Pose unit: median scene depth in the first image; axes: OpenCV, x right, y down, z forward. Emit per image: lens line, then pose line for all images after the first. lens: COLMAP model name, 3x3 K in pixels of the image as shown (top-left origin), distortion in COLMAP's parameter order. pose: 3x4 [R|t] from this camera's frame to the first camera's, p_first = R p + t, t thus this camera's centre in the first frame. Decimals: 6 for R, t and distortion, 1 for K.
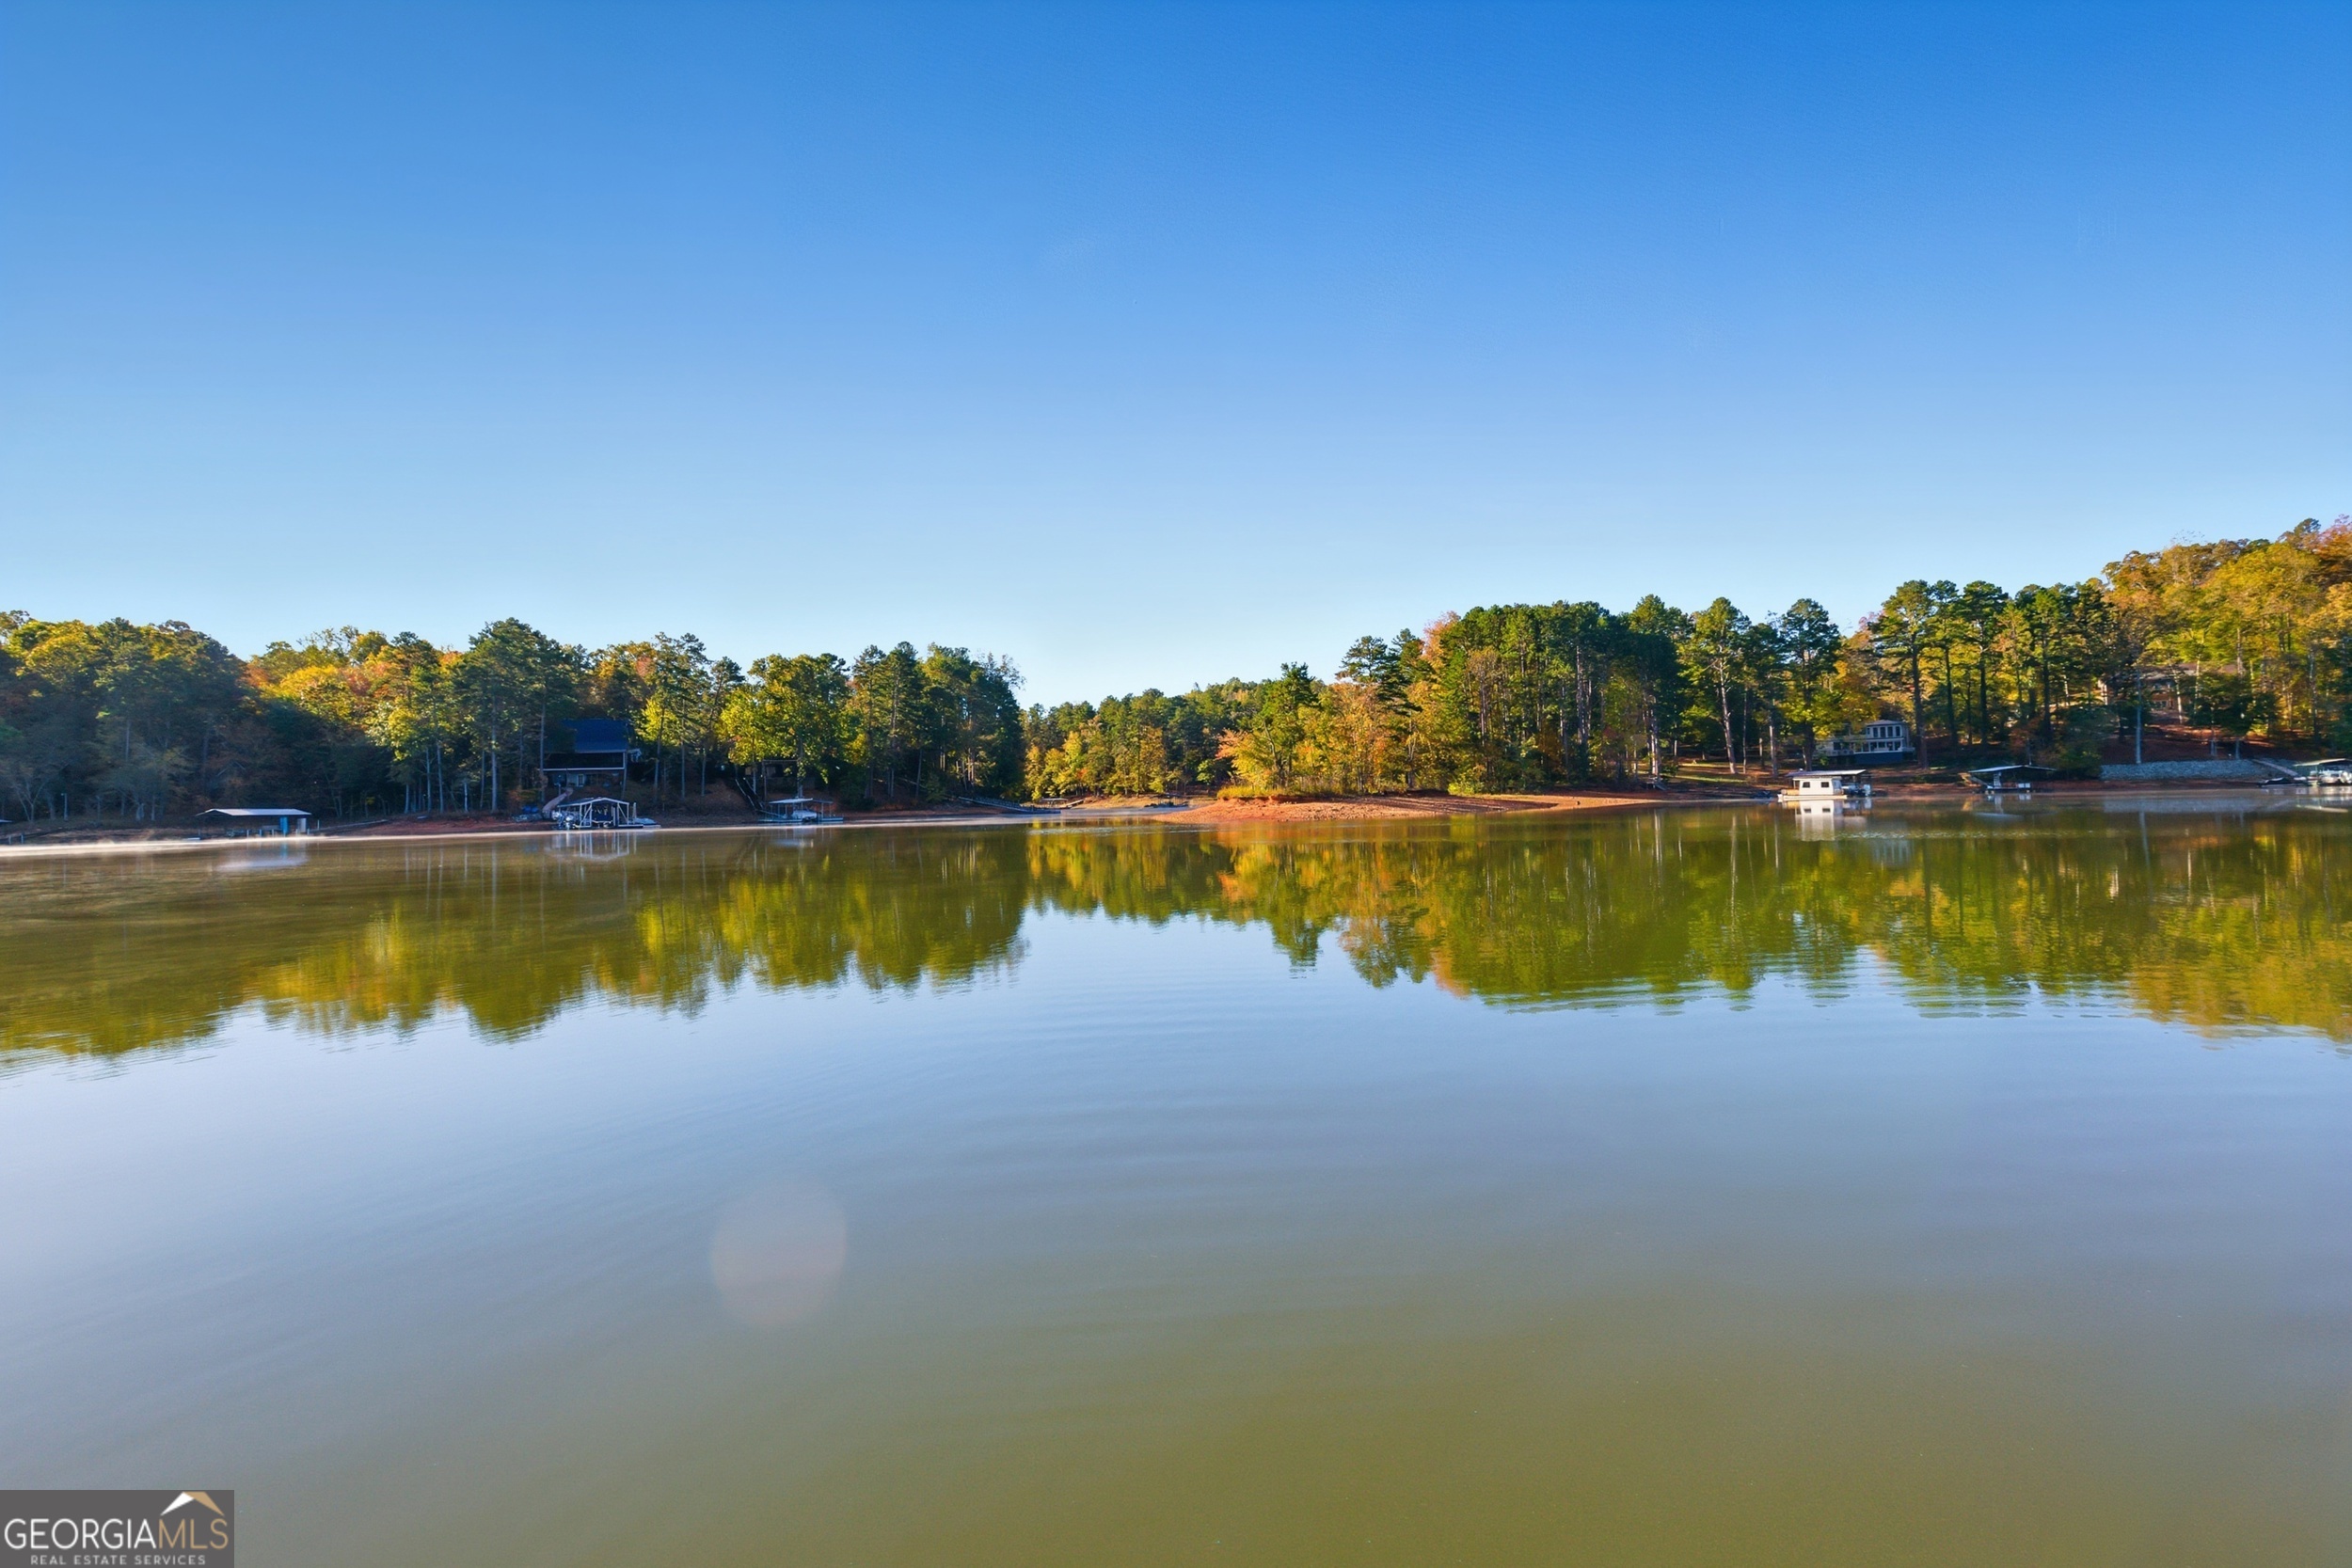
lens RADIAL K [[1072.3, 0, 1163.3], [0, 1072.3, 741.5], [0, 0, 1]] dist [0.000316, -0.000131]
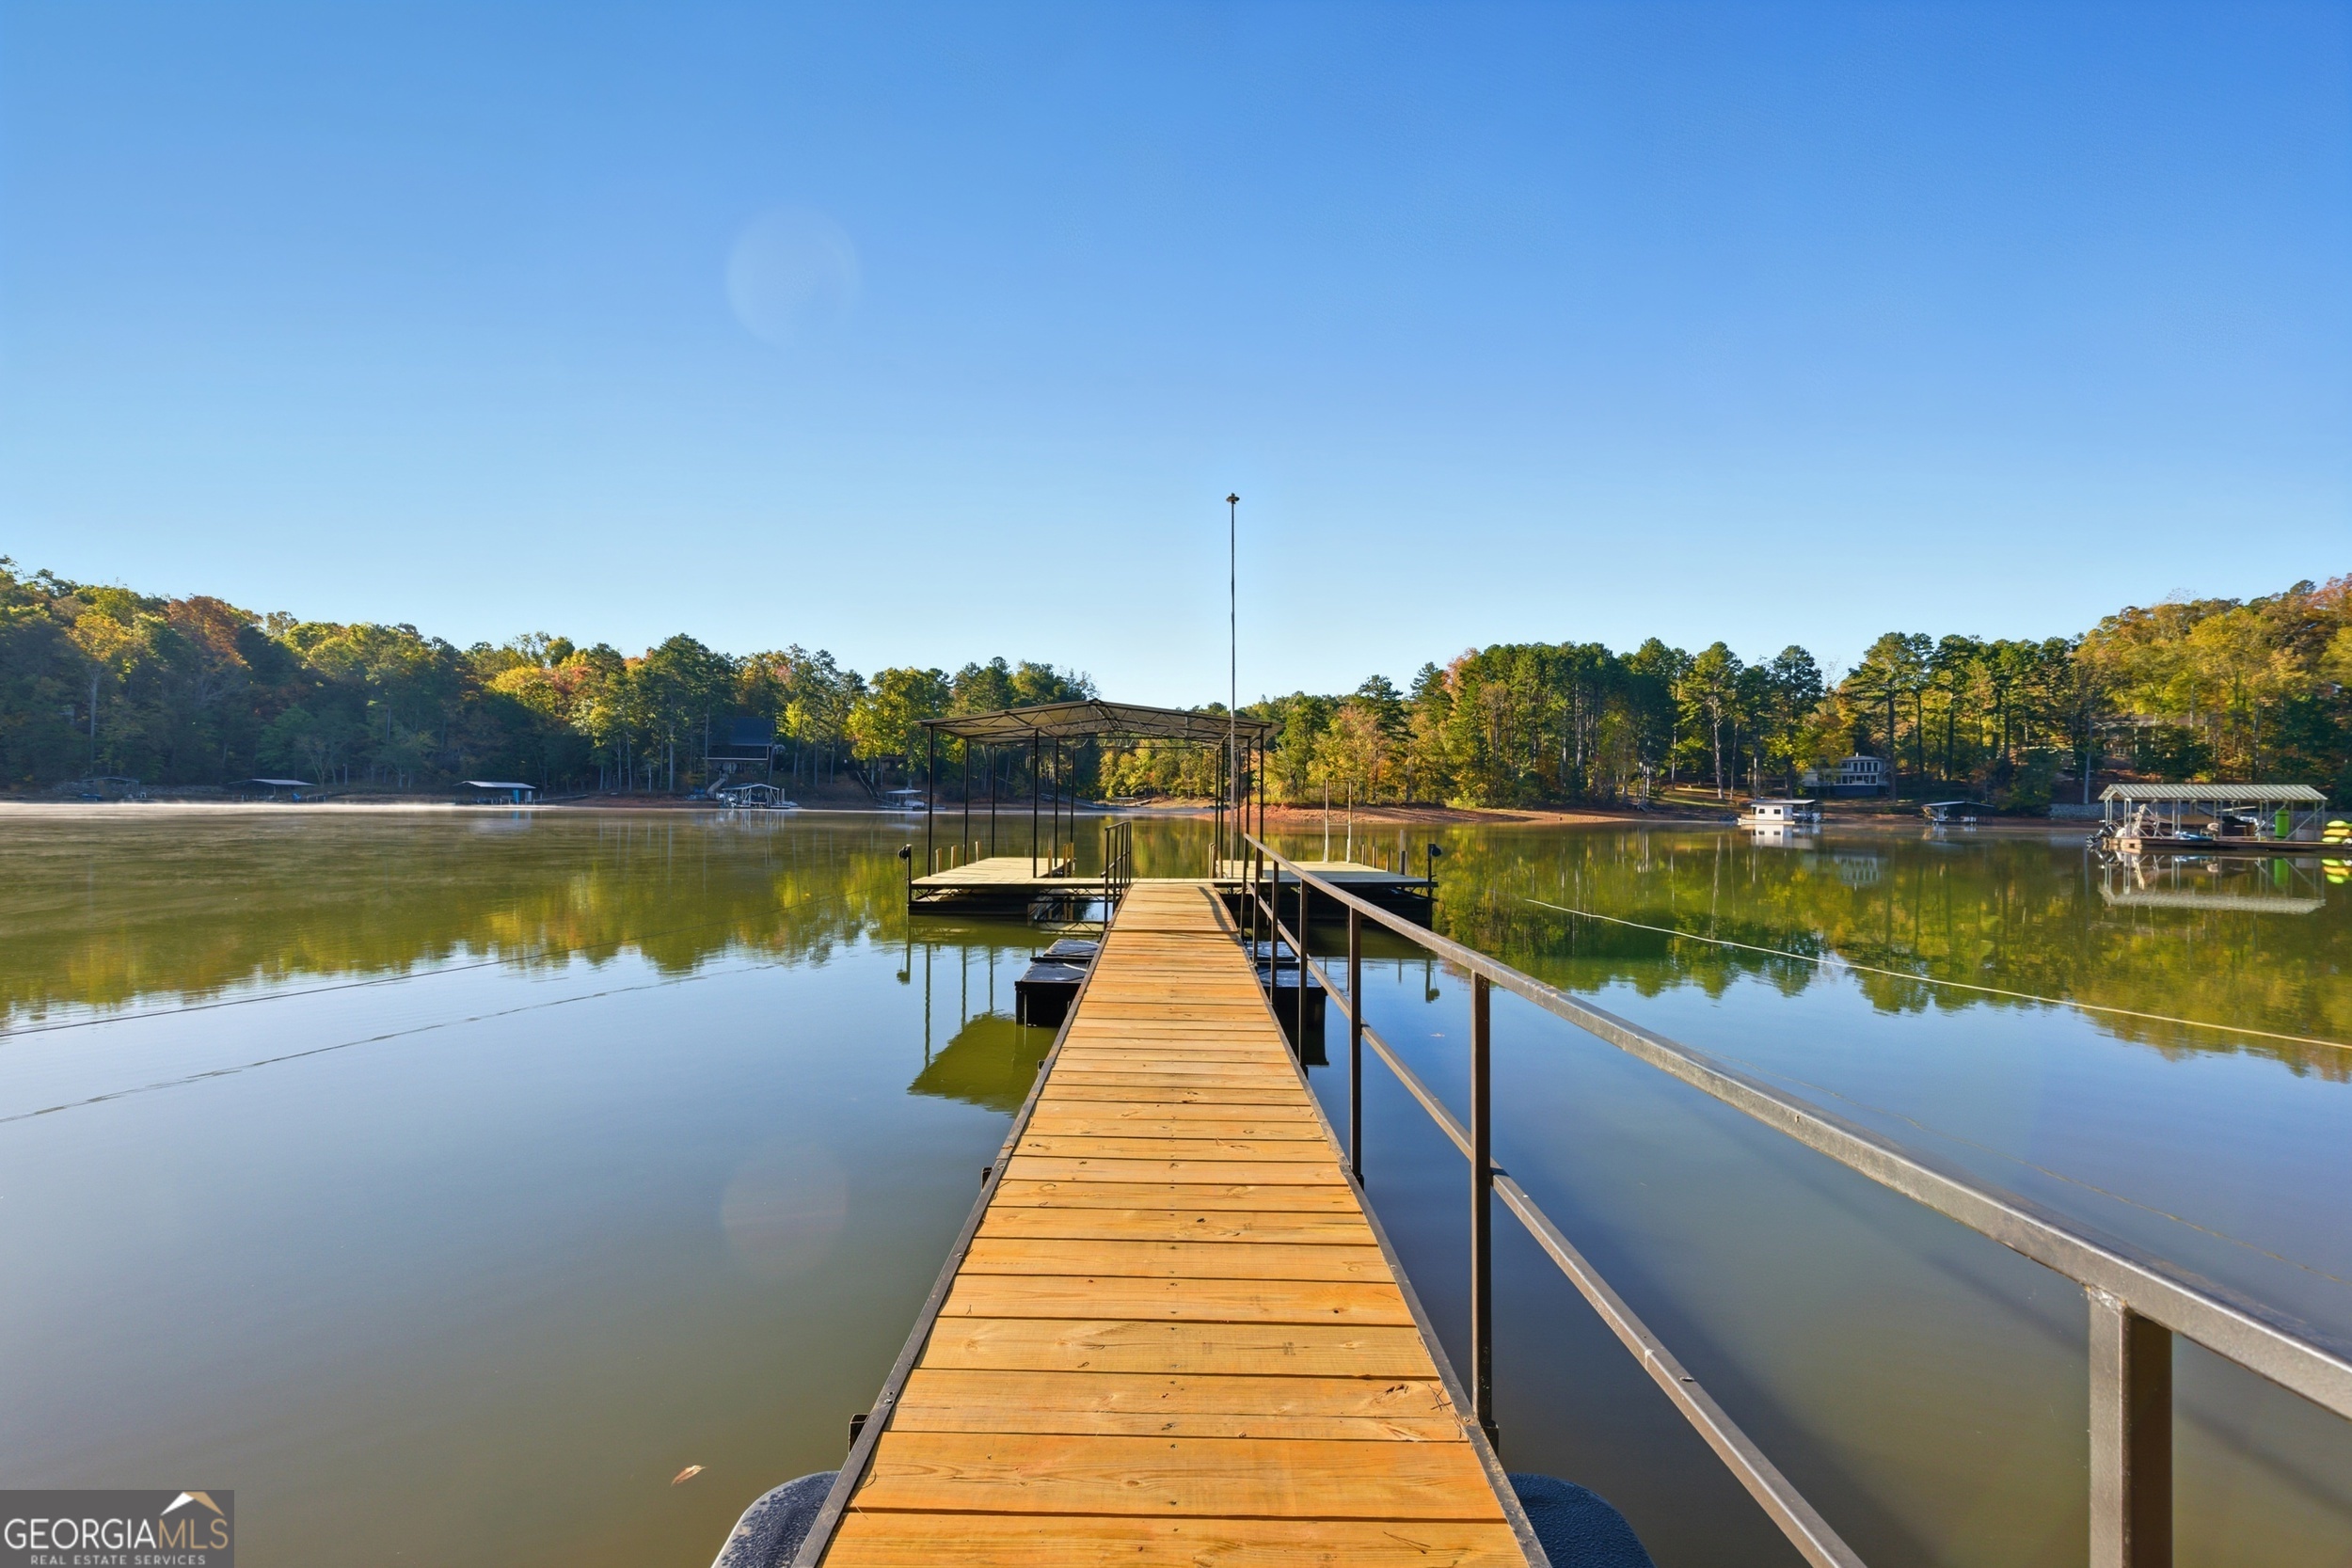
lens RADIAL K [[1072.3, 0, 1181.6], [0, 1072.3, 793.2], [0, 0, 1]] dist [0.000316, -0.000131]
pose [[0.997492, 0.038044, -0.059693, 0.035910], [-0.035197, 0.998225, 0.048044, -0.011322], [0.061414, -0.045823, 0.997060, -0.176440]]
